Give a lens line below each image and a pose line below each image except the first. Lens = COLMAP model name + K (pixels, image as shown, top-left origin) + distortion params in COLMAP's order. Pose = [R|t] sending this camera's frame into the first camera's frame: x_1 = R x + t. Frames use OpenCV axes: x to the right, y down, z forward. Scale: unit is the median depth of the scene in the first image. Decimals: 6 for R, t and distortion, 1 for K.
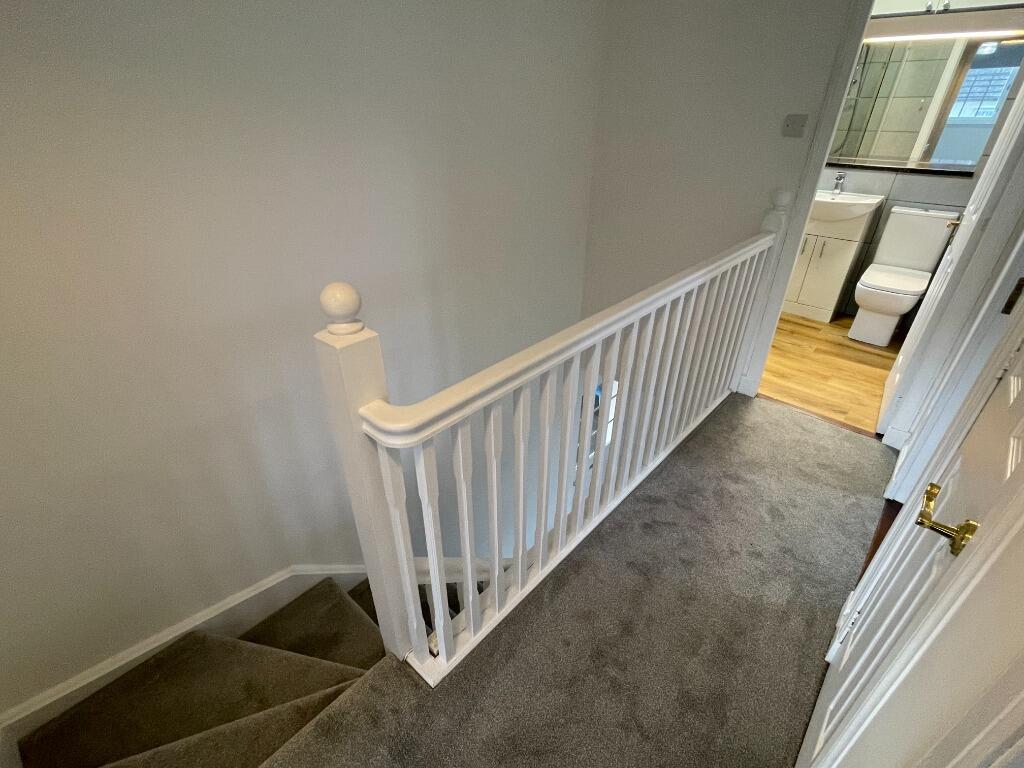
lens RADIAL K [[483.4, 0, 507.7], [0, 483.4, 380.3], [0, 0, 1]] dist [-0.000822, 0.000243]
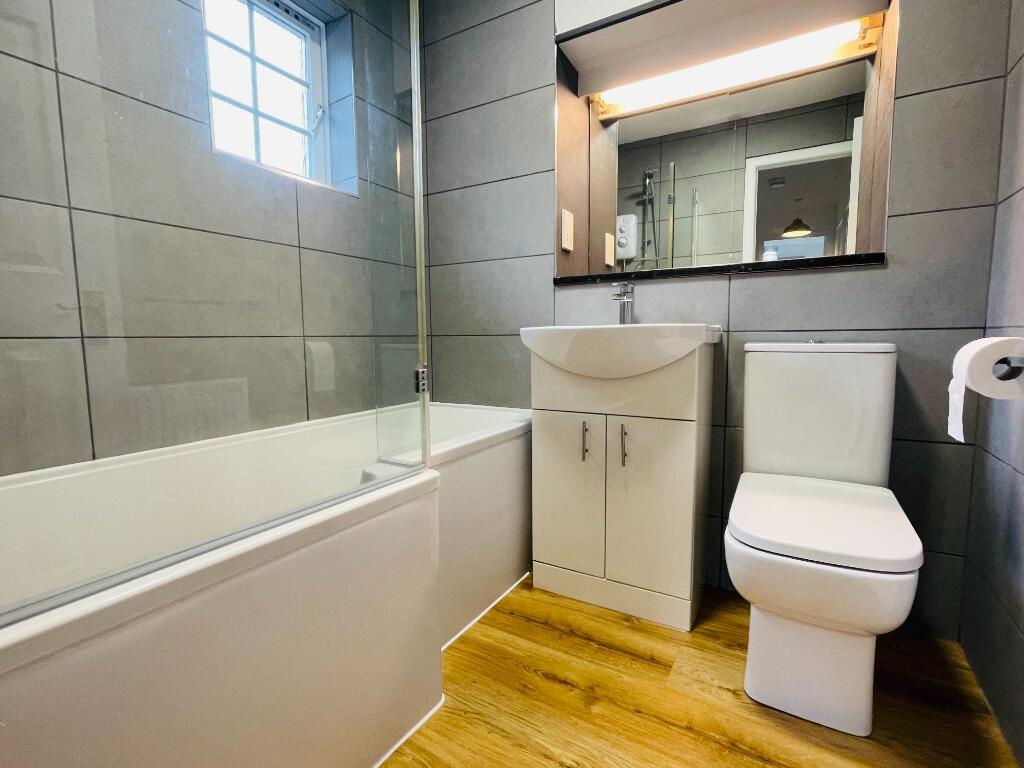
lens RADIAL K [[483.4, 0, 507.7], [0, 483.4, 380.3], [0, 0, 1]] dist [-0.000822, 0.000243]
pose [[0.979785, -0.023477, 0.198672, 0.486023], [0.106528, 0.901809, -0.418798, -0.163317], [-0.169332, 0.431496, 0.886080, 0.646173]]
